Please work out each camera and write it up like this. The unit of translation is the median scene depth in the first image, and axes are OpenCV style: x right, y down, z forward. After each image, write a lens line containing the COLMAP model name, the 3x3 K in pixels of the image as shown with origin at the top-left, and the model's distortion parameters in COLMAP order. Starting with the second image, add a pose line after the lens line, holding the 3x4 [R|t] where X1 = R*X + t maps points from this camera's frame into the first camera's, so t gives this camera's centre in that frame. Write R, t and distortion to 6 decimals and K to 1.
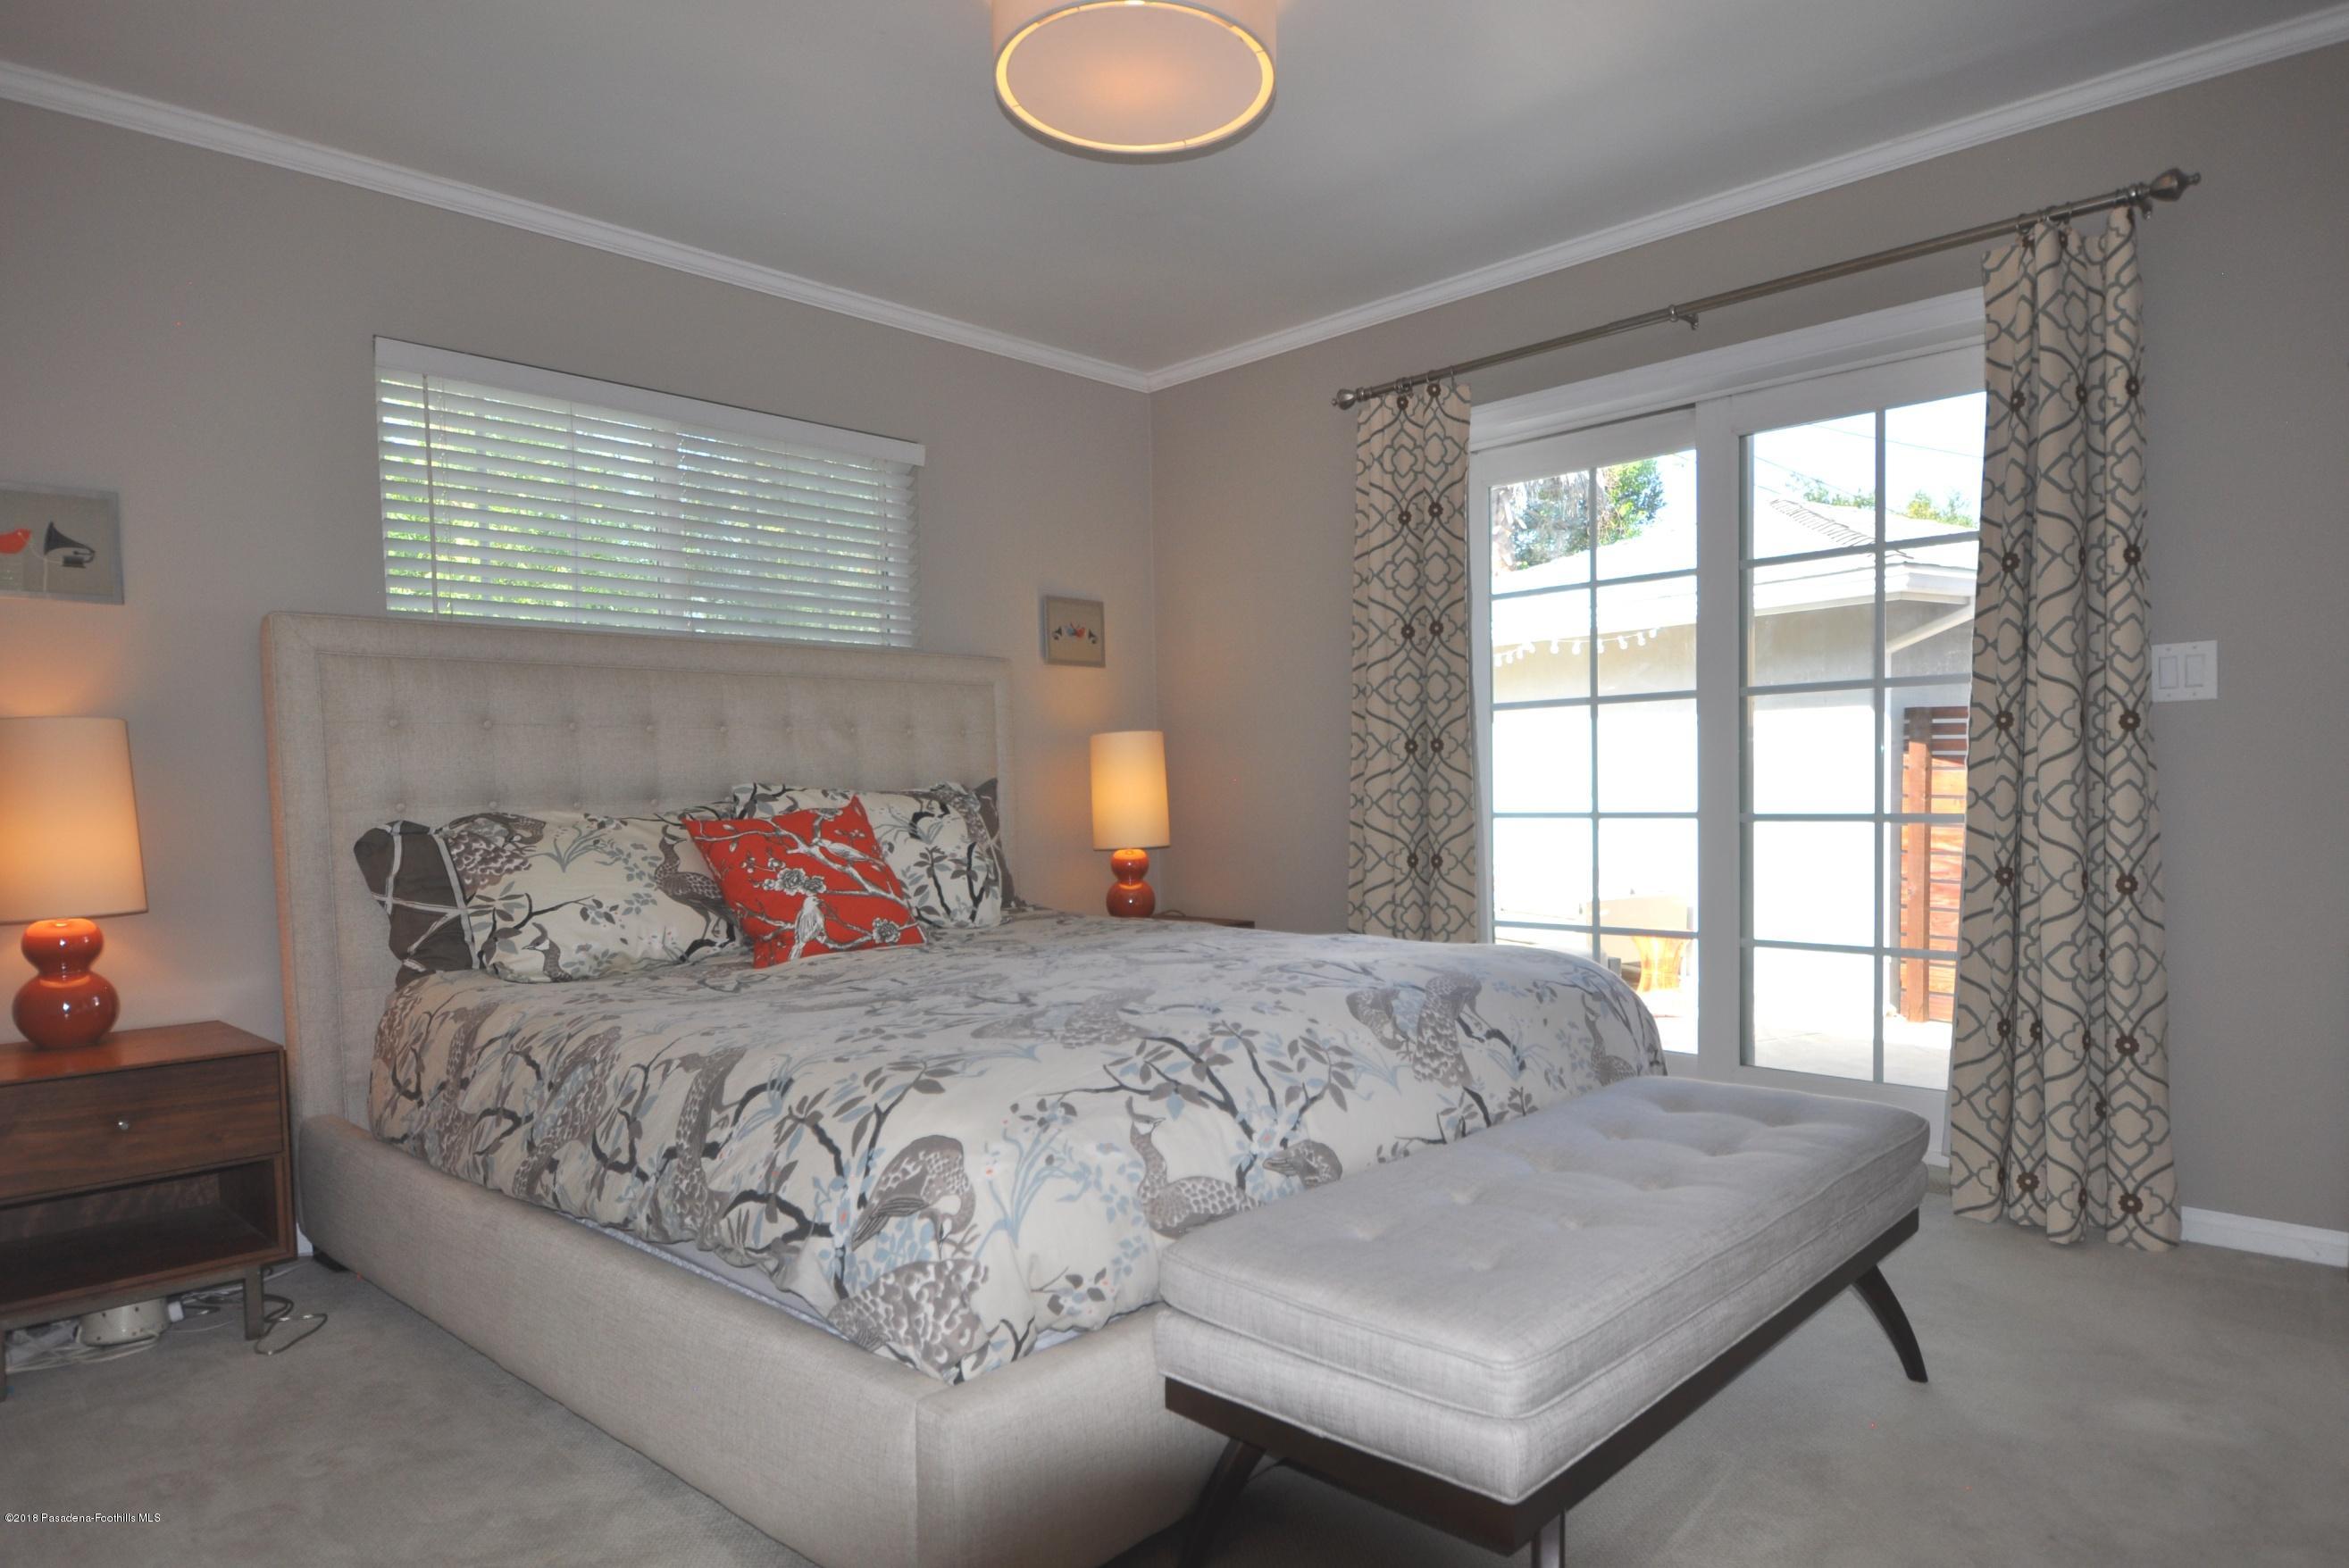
lens RADIAL K [[1371.8, 0, 1175.1], [0, 1371.8, 837.9], [0, 0, 1]] dist [-0.016312, -0.001287]
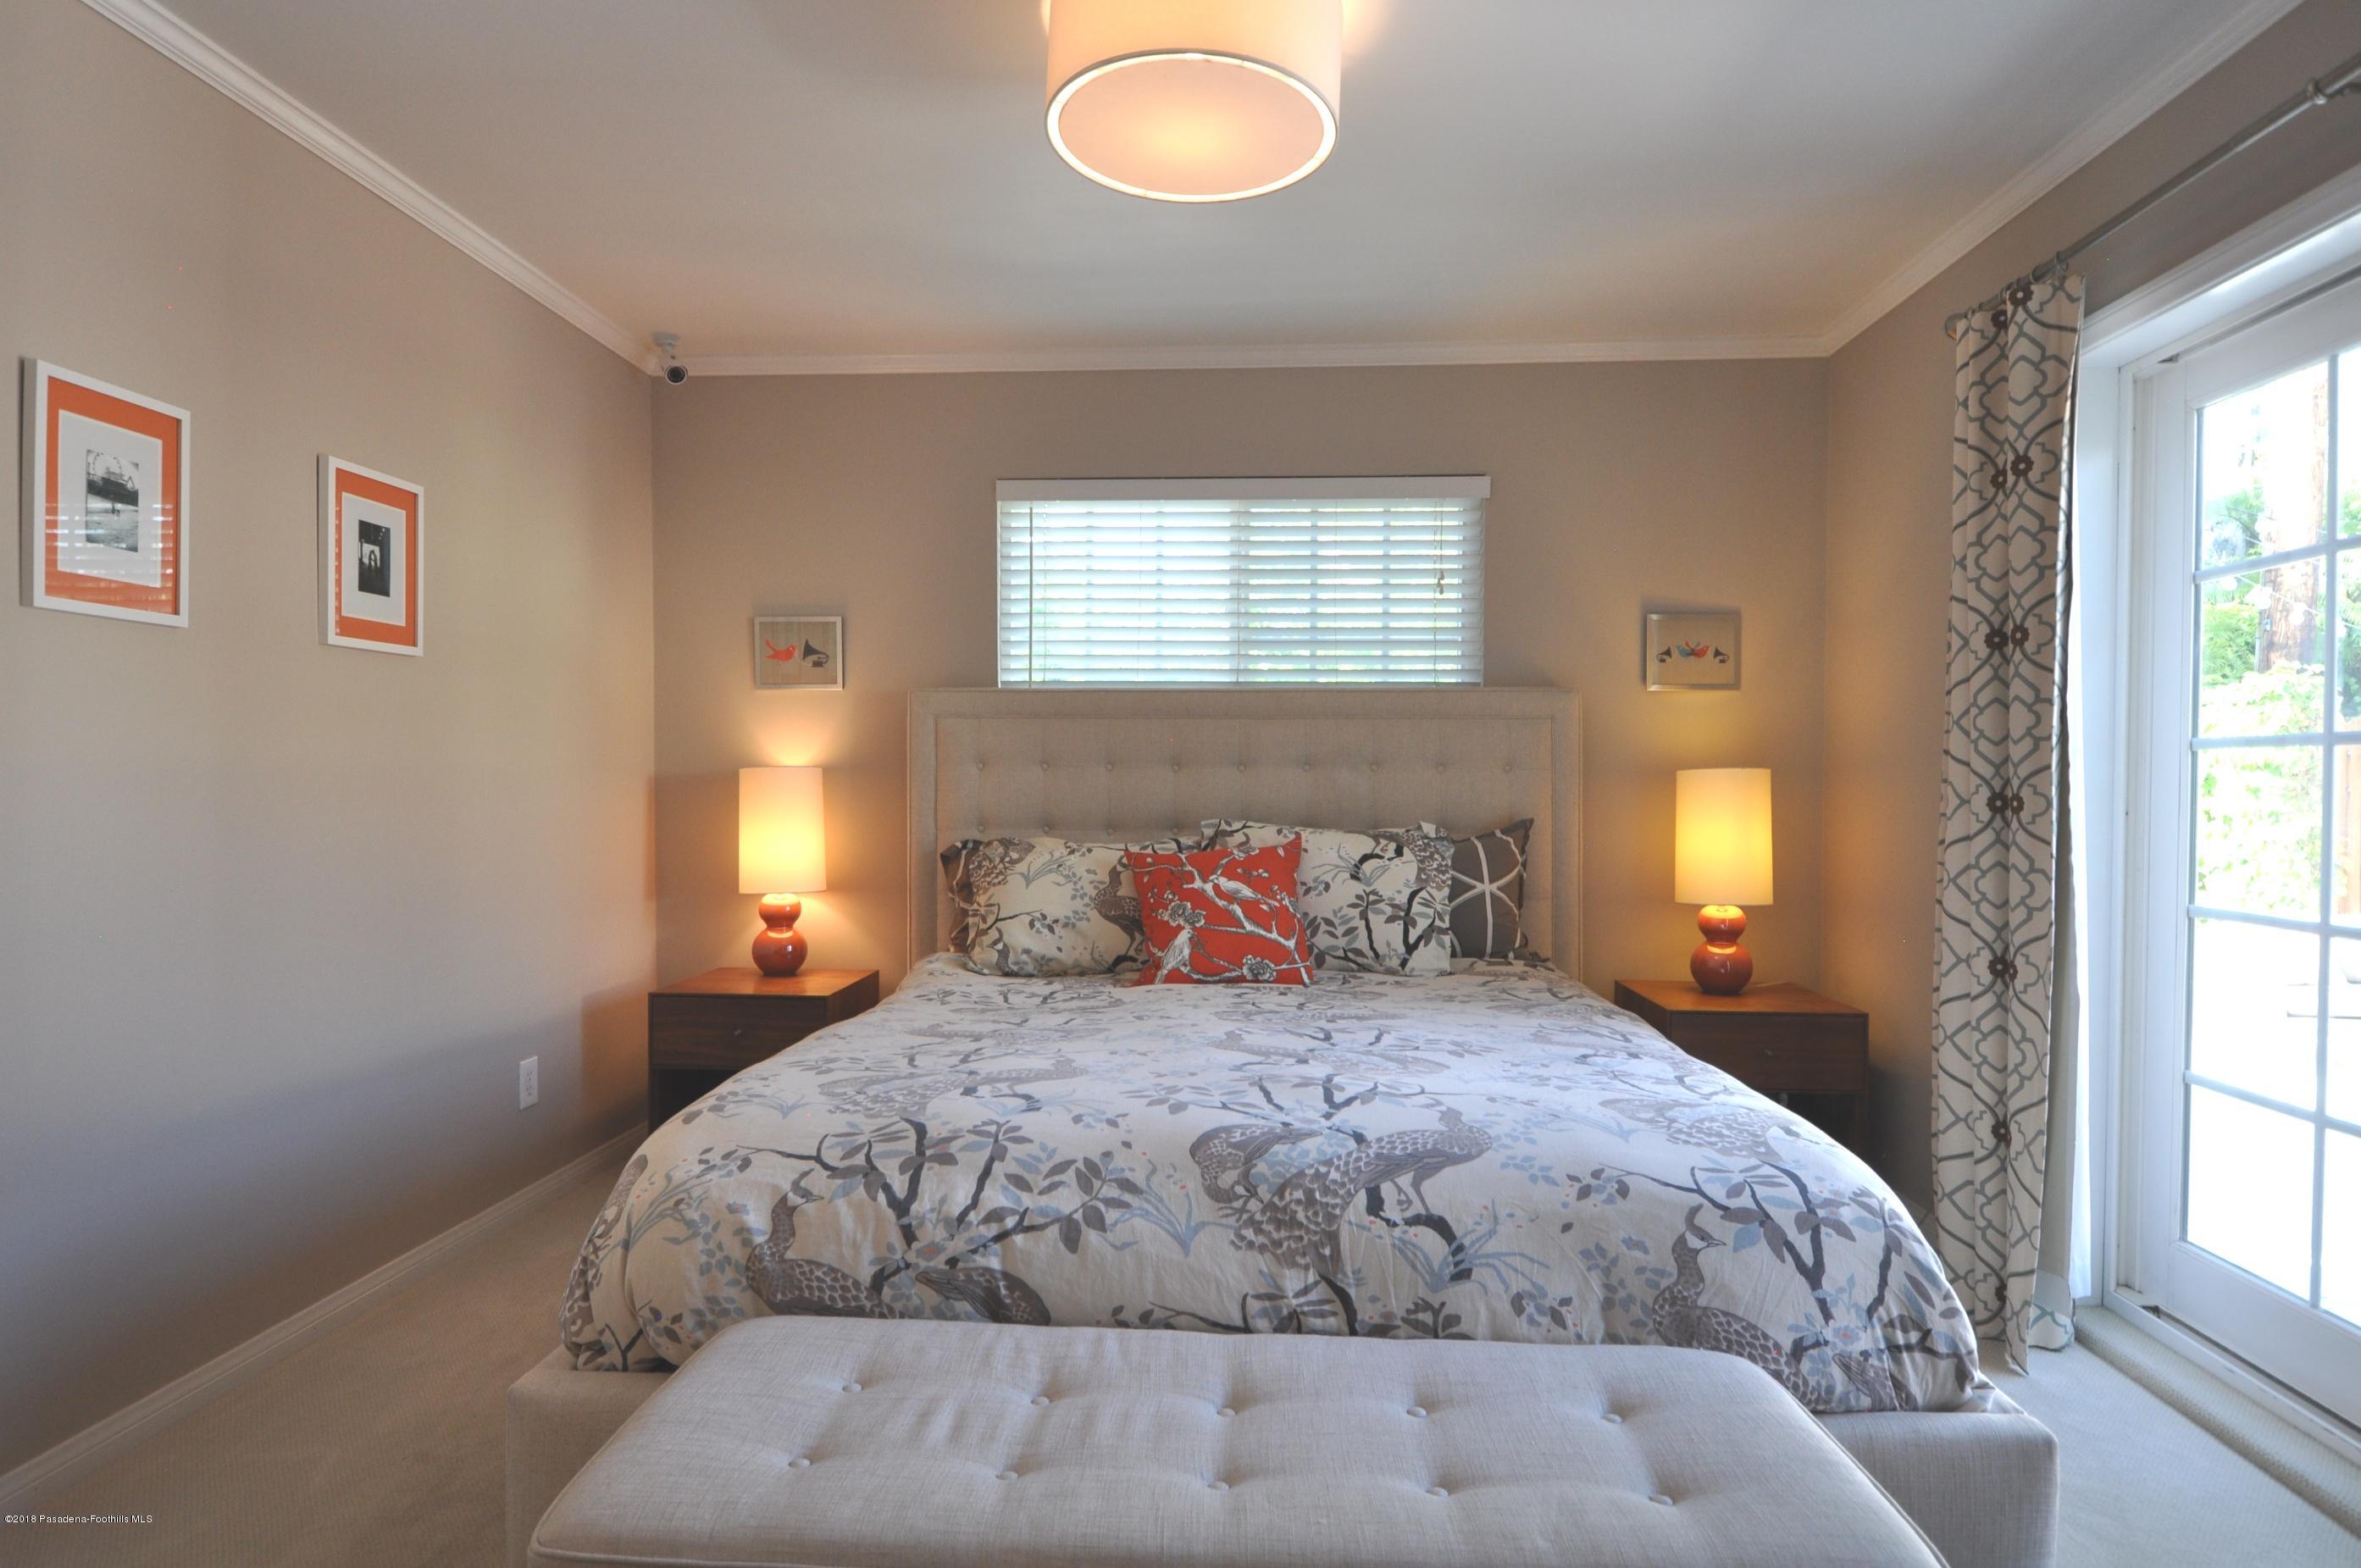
lens RADIAL K [[1295.5, 0, 1180.5], [0, 1295.5, 784.0], [0, 0, 1]] dist [-0.003378, -0.000335]
pose [[0.644014, 0.026697, -0.764548, 0.510014], [-0.046224, 0.998923, -0.004056, -0.067364], [0.763616, 0.037952, 0.644554, 0.311186]]
